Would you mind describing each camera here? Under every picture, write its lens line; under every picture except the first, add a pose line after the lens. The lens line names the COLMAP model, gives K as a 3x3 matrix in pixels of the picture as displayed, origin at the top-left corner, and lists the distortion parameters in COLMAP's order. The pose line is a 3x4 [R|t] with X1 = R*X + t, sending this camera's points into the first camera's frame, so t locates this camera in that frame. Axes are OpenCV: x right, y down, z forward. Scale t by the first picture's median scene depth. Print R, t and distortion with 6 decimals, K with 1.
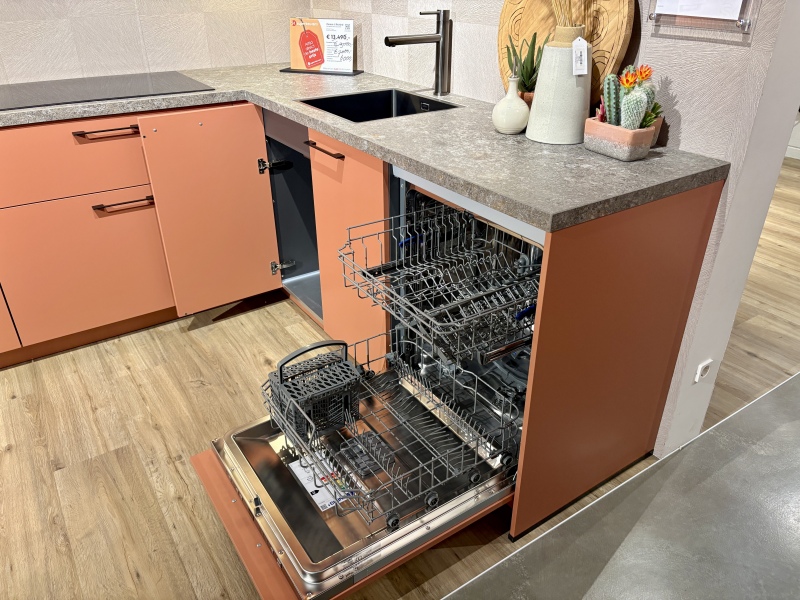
lens RADIAL K [[608.7, 0, 402.7], [0, 608.7, 303.2], [0, 0, 1]] dist [0.042051, -0.049256]
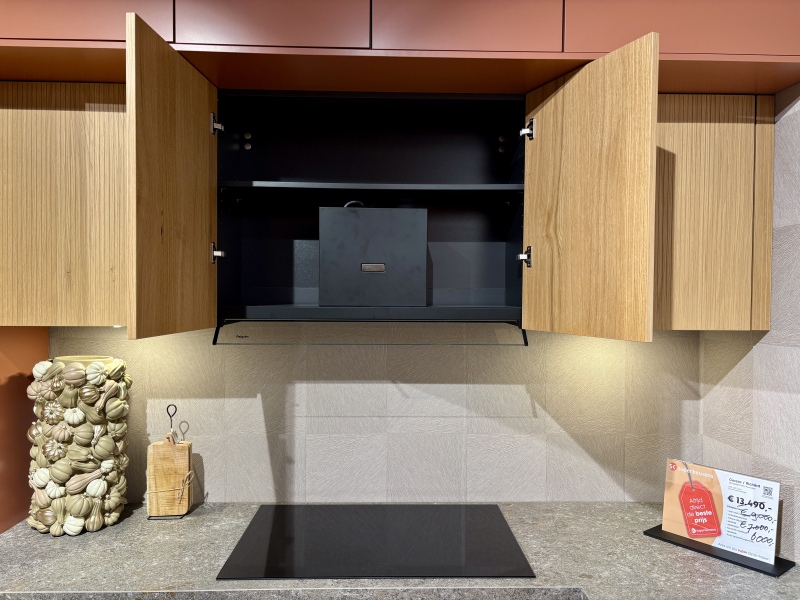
lens RADIAL K [[608.7, 0, 402.7], [0, 608.7, 303.2], [0, 0, 1]] dist [0.042051, -0.049256]
pose [[0.847169, 0.010181, -0.531226, -0.090901], [-0.261906, 0.877910, -0.400848, -0.331530], [0.462288, 0.478717, 0.746405, 0.336807]]
